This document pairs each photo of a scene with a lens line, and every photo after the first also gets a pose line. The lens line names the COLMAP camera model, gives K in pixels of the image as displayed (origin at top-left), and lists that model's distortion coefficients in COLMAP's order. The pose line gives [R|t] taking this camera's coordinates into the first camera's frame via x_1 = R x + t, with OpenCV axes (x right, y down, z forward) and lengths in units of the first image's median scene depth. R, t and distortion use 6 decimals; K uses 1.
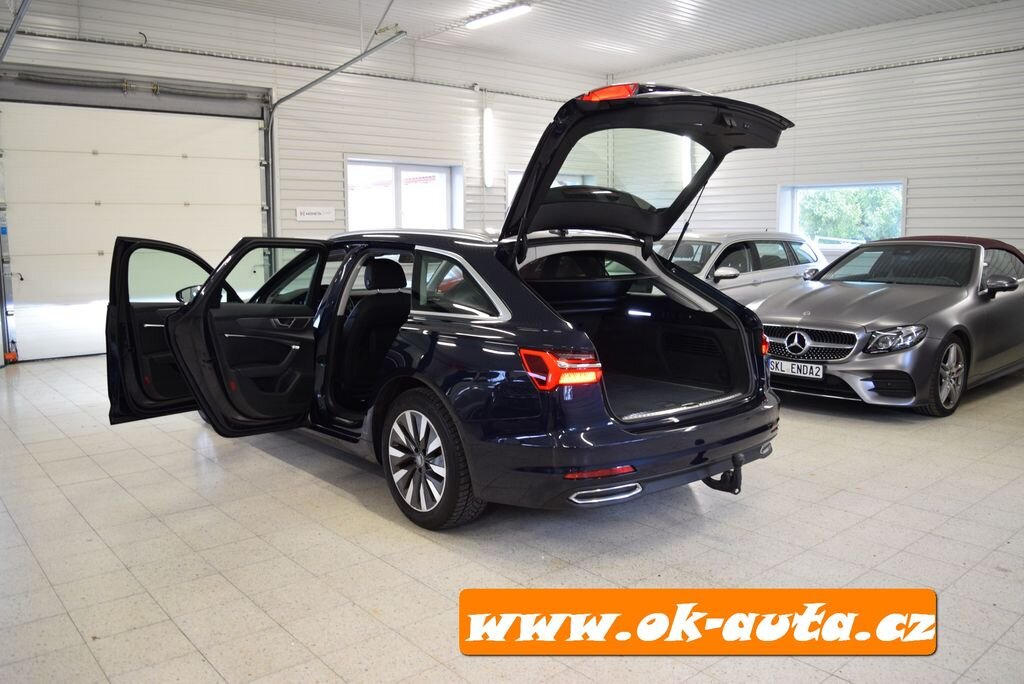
lens RADIAL K [[800.9, 0, 512.0], [0, 800.9, 342.0], [0, 0, 1]] dist [-0.094284, 0.018290]
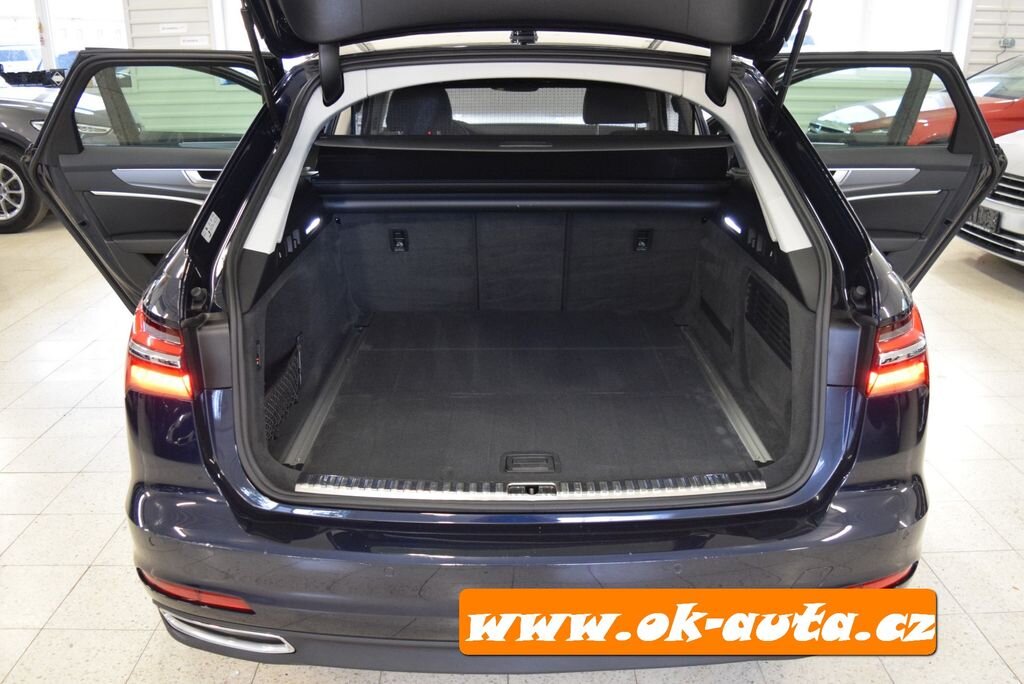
lens RADIAL K [[885.3, 0, 518.5], [0, 885.3, 363.5], [0, 0, 1]] dist [-0.087792, 0.014516]
pose [[0.774242, 0.218643, -0.593924, 0.283602], [-0.081977, 0.965171, 0.248445, -0.055051], [0.627558, -0.143668, 0.765199, 0.400239]]
